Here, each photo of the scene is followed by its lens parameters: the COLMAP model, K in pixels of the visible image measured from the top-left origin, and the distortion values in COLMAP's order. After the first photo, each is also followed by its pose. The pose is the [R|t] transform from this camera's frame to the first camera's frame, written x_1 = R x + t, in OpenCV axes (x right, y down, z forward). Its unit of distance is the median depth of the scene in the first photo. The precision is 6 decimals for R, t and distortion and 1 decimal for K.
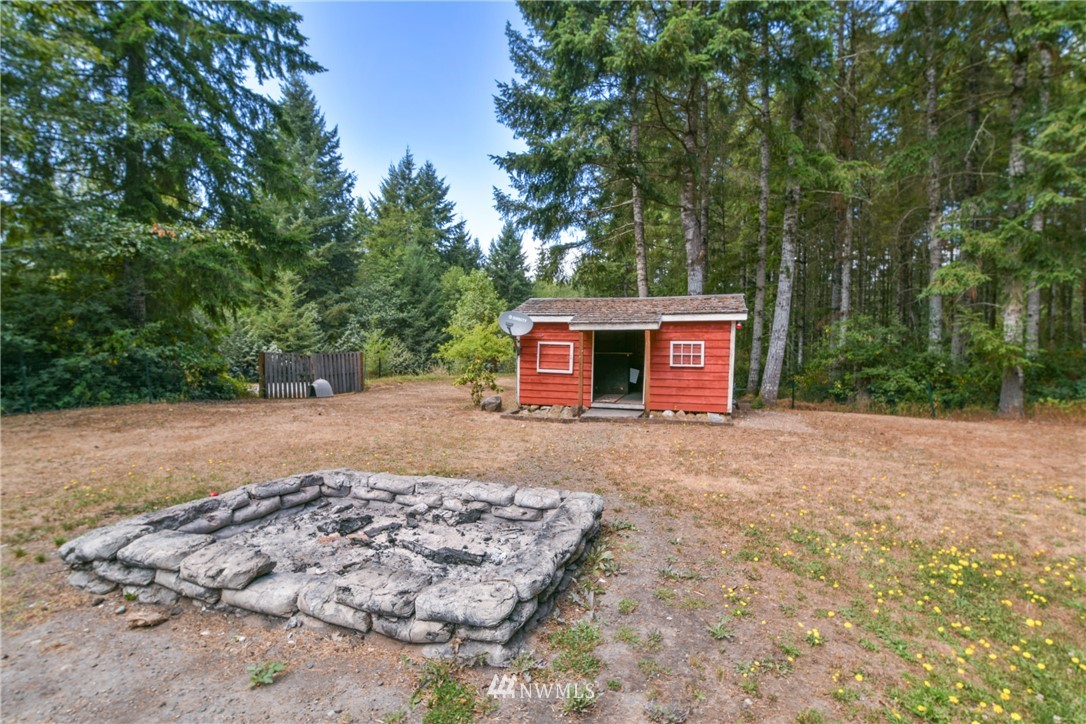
lens RADIAL K [[503.1, 0, 541.6], [0, 503.1, 375.1], [0, 0, 1]] dist [-0.016376, -0.000357]
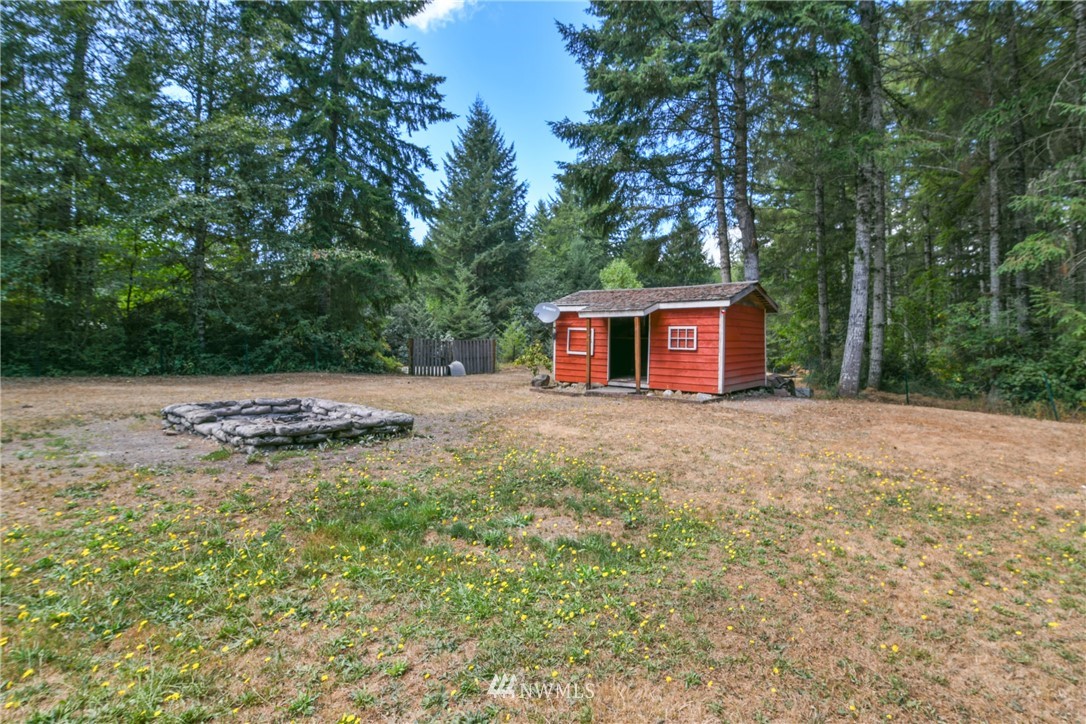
lens RADIAL K [[523.9, 0, 540.3], [0, 523.9, 321.4], [0, 0, 1]] dist [-0.011845, -0.000163]
pose [[0.923813, -0.008950, -0.382740, 0.284558], [-0.024676, 0.996256, -0.082855, 0.015334], [0.382049, 0.085987, 0.920133, -0.109550]]
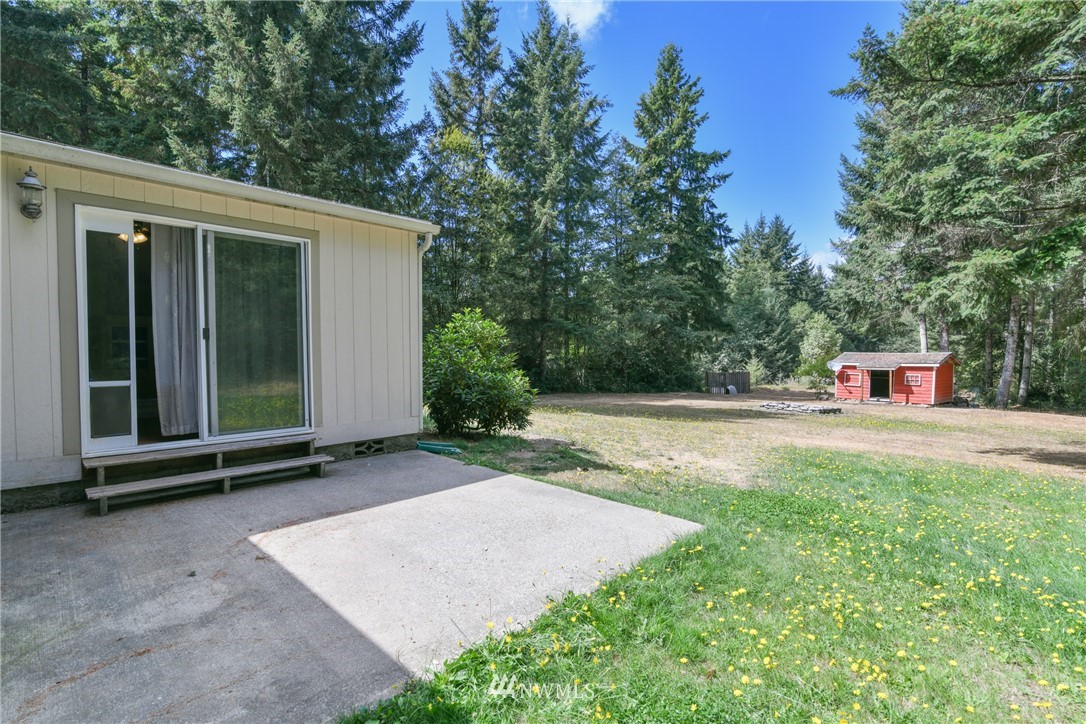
lens RADIAL K [[512.8, 0, 546.9], [0, 512.8, 365.0], [0, 0, 1]] dist [0.000332, 0.000149]
pose [[0.816607, 0.011574, -0.577078, 0.177889], [-0.032286, 0.999150, -0.025647, 0.005690], [0.576291, 0.039576, 0.816286, -1.350076]]
